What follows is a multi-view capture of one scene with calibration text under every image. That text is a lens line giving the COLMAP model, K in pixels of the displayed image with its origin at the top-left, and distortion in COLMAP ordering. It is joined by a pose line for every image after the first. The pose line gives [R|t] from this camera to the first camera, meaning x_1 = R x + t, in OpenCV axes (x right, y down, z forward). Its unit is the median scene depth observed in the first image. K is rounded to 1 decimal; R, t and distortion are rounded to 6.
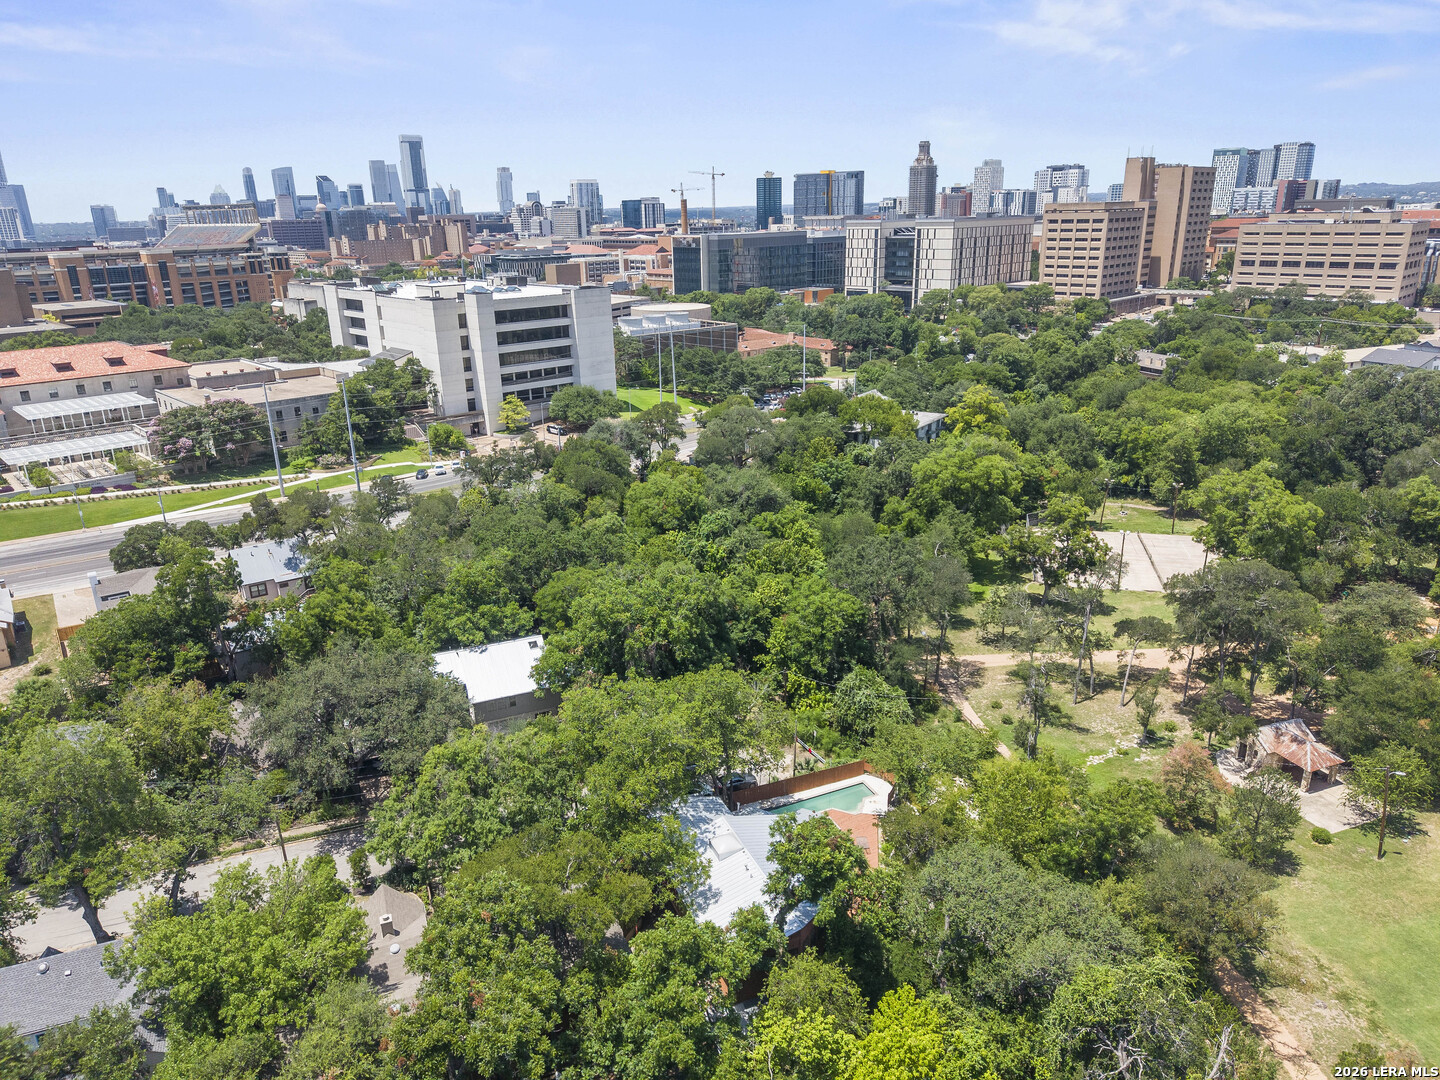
lens RADIAL K [[966.7, 0, 720.0], [0, 966.7, 540.0], [0, 0, 1]] dist [0.032594, -0.037021]
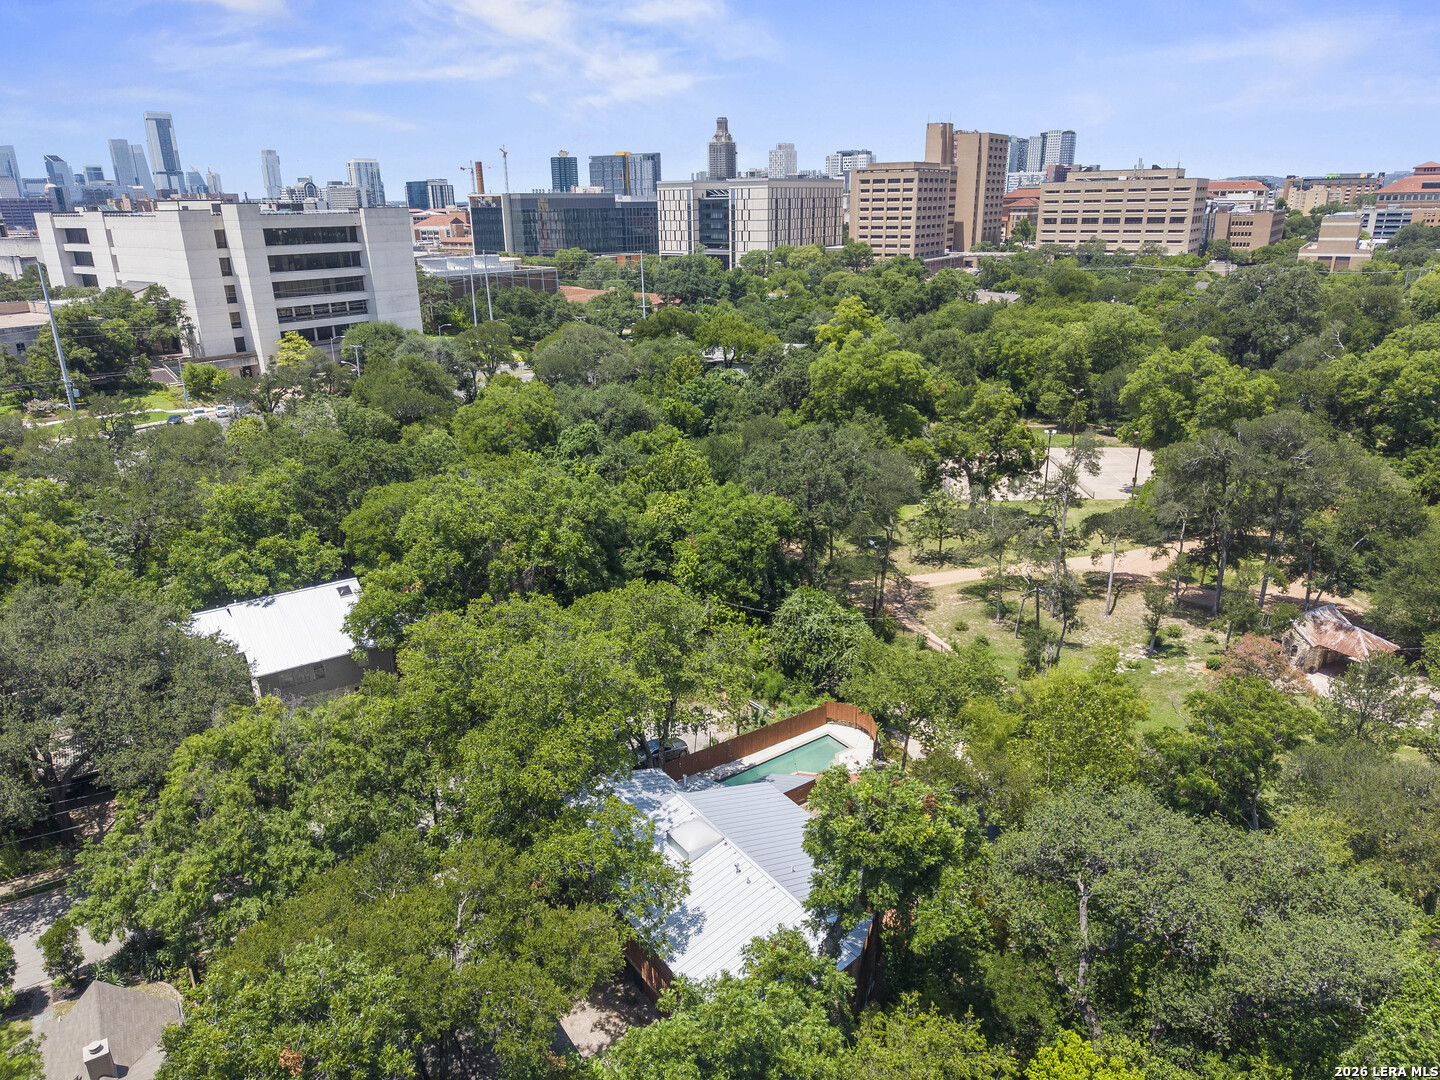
lens RADIAL K [[964.3, 0, 720.0], [0, 964.3, 540.0], [0, 0, 1]] dist [0.032139, -0.031875]
pose [[0.979494, -0.061081, 0.191992, -0.032890], [0.060361, 0.998130, 0.009605, 0.044082], [-0.192220, 0.002181, 0.981349, 0.143133]]
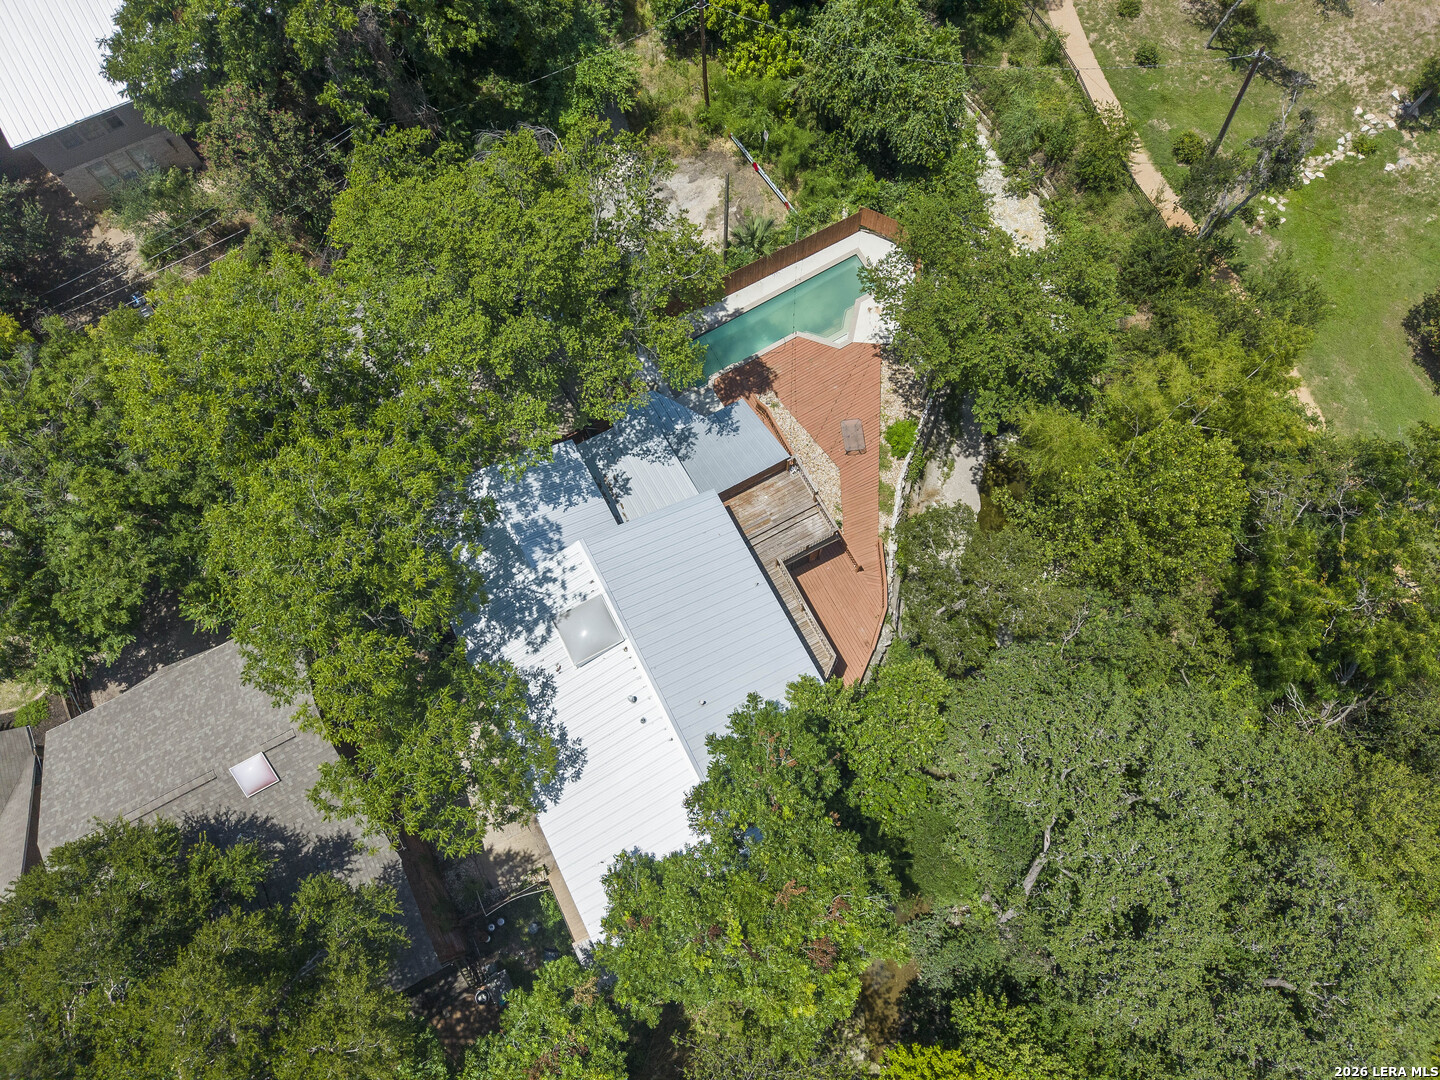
lens RADIAL K [[966.7, 0, 720.0], [0, 966.7, 540.0], [0, 0, 1]] dist [0.032594, -0.037021]
pose [[0.996784, -0.077796, 0.019214, 0.025198], [0.032052, 0.606818, 0.794194, -0.037048], [-0.073444, -0.791025, 0.607360, 0.278377]]
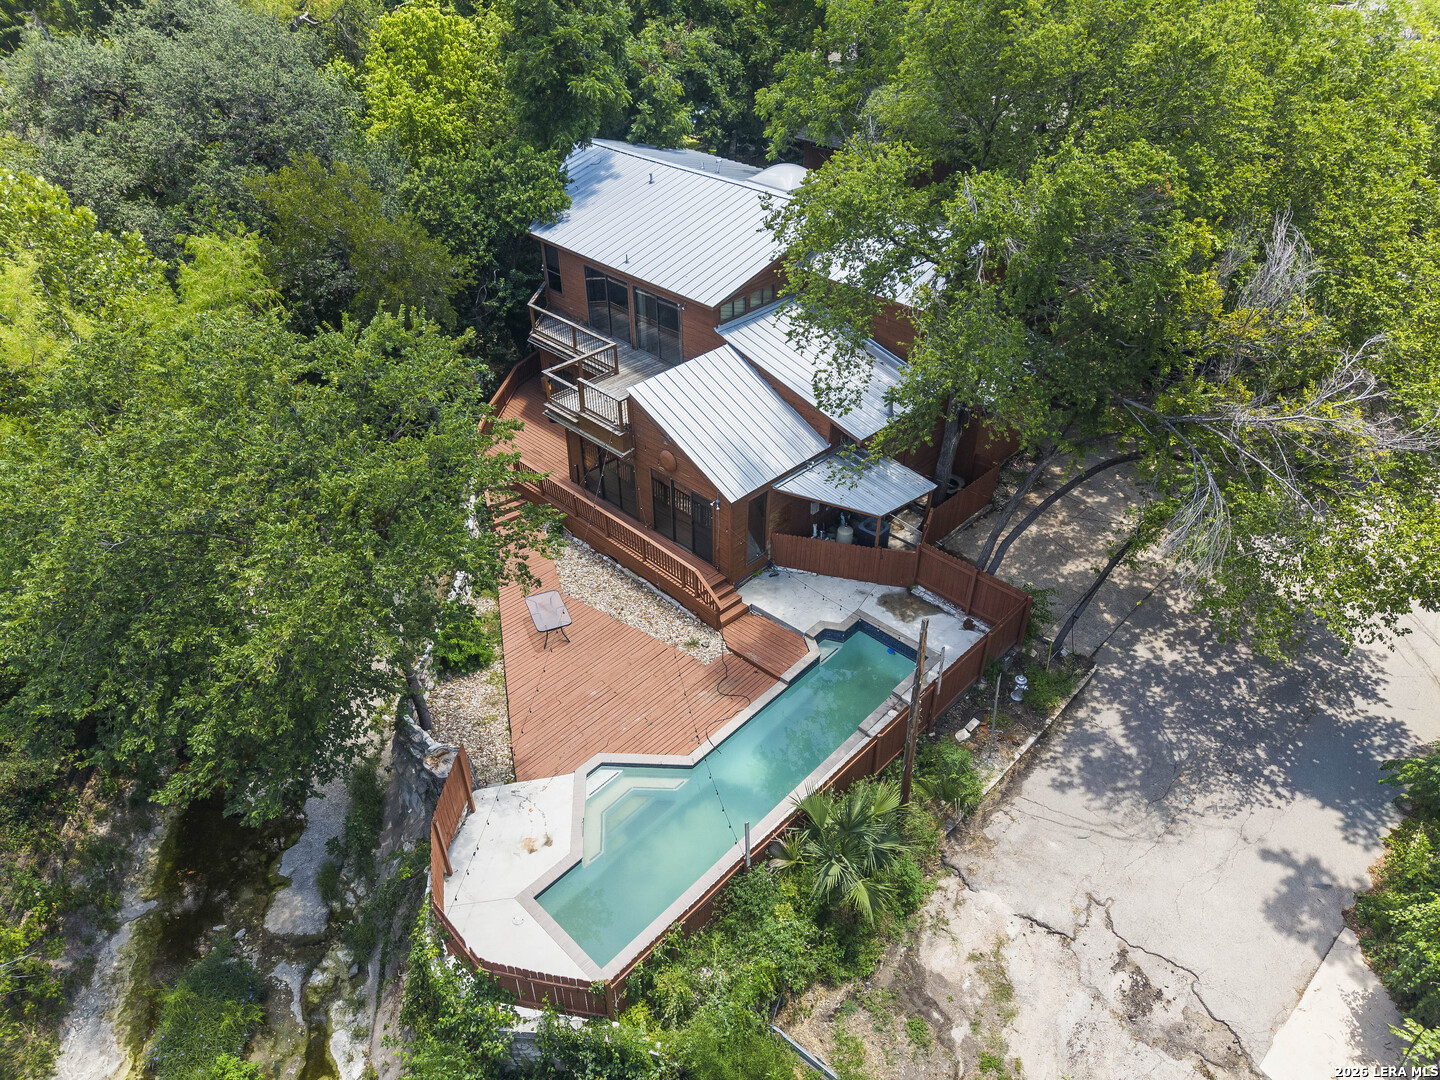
lens RADIAL K [[964.3, 0, 720.0], [0, 964.3, 540.0], [0, 0, 1]] dist [0.032139, -0.031875]
pose [[-0.928377, 0.240666, -0.283190, 0.078461], [-0.098031, 0.576429, 0.811246, 0.015351], [0.358478, 0.780903, -0.511550, 0.513536]]
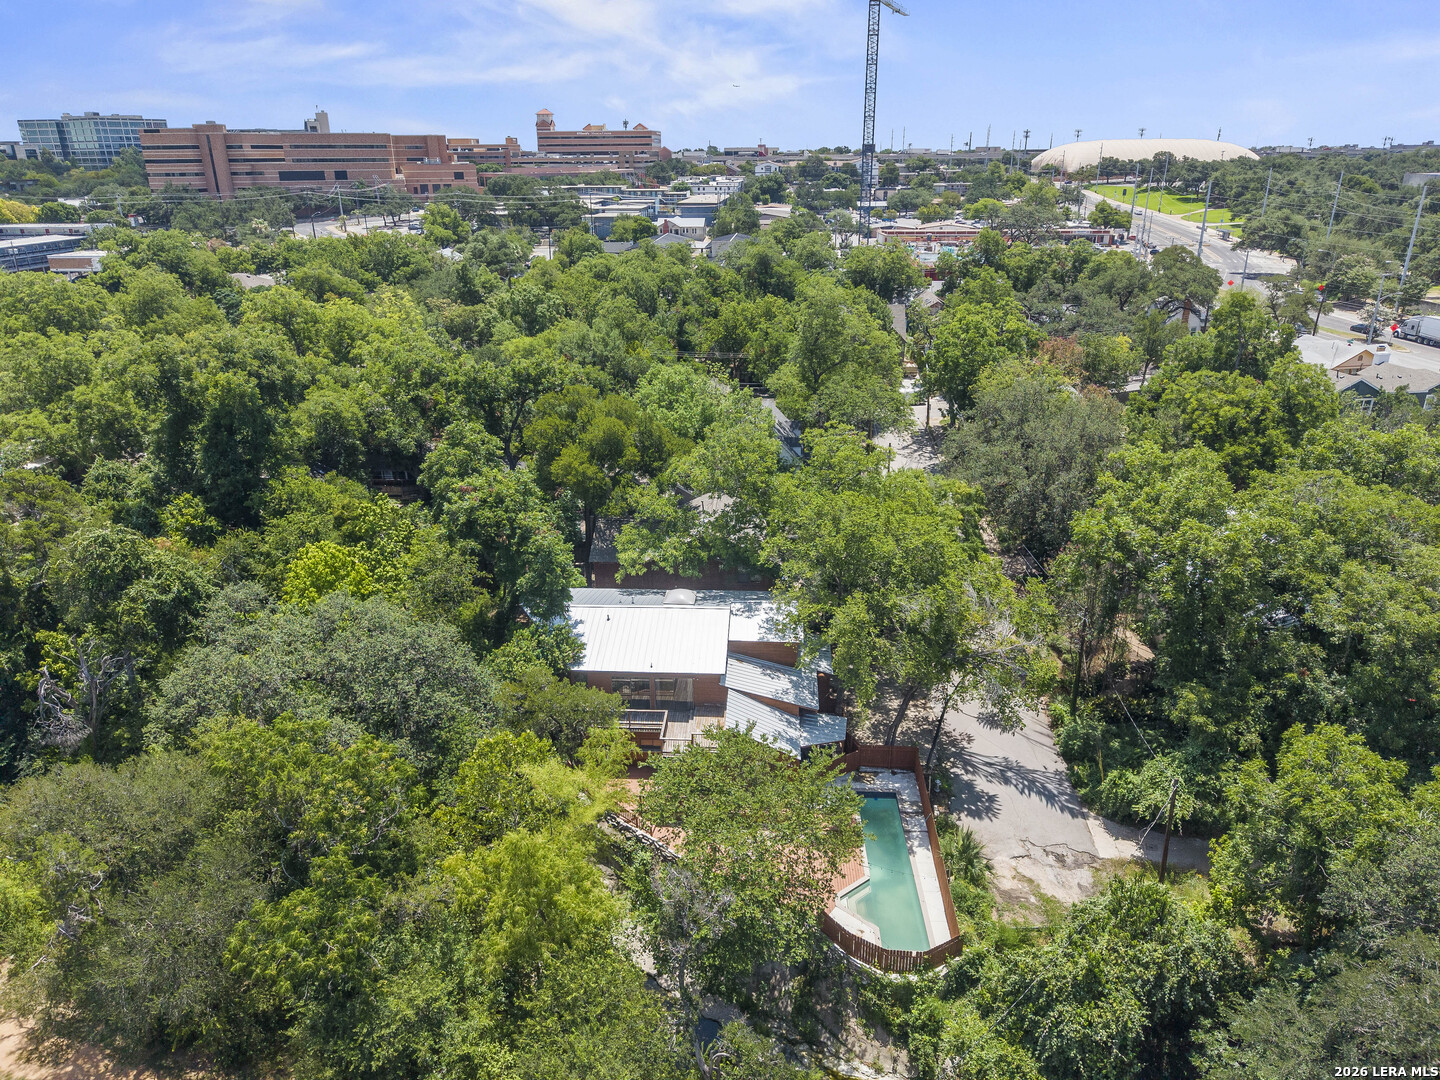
lens RADIAL K [[963.7, 0, 721.8], [0, 963.7, 535.9], [0, 0, 1]] dist [0.042949, -0.037335]
pose [[-0.450019, 0.349203, -0.821912, 0.253140], [-0.276630, 0.820592, 0.500104, -0.063513], [0.849093, 0.452423, -0.272682, 0.468156]]
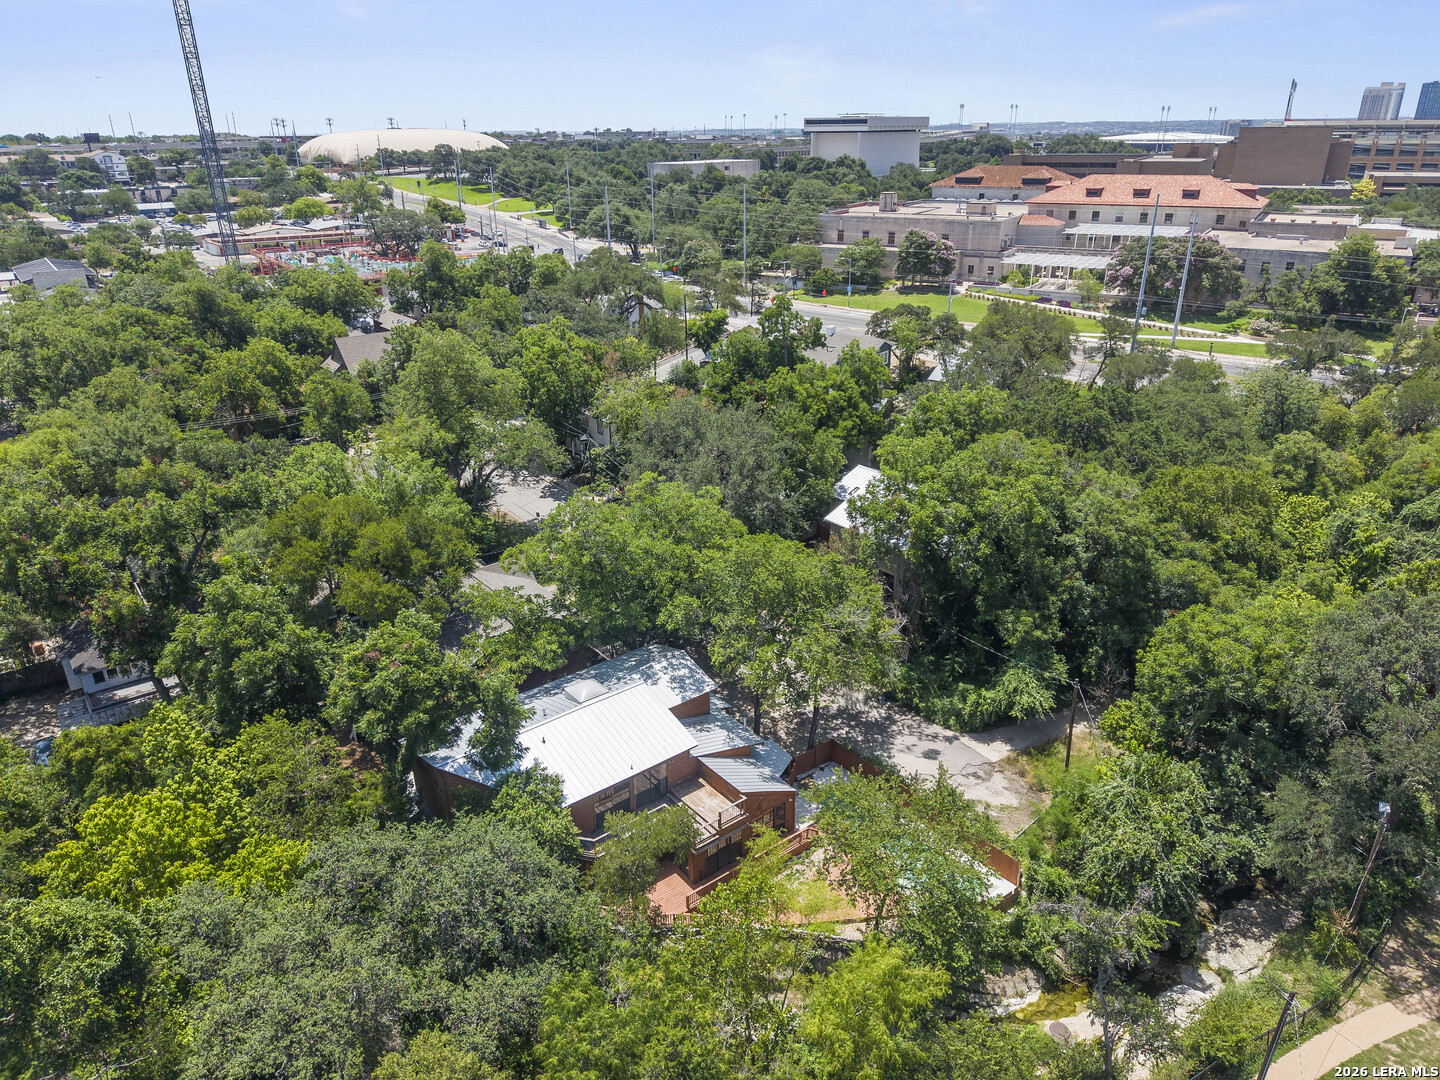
lens RADIAL K [[963.7, 0, 721.8], [0, 963.7, 535.9], [0, 0, 1]] dist [0.042949, -0.037335]
pose [[0.258483, 0.391828, -0.882982, 0.262053], [-0.308948, 0.899570, 0.308748, -0.032798], [0.915280, 0.192989, 0.353578, 0.300236]]
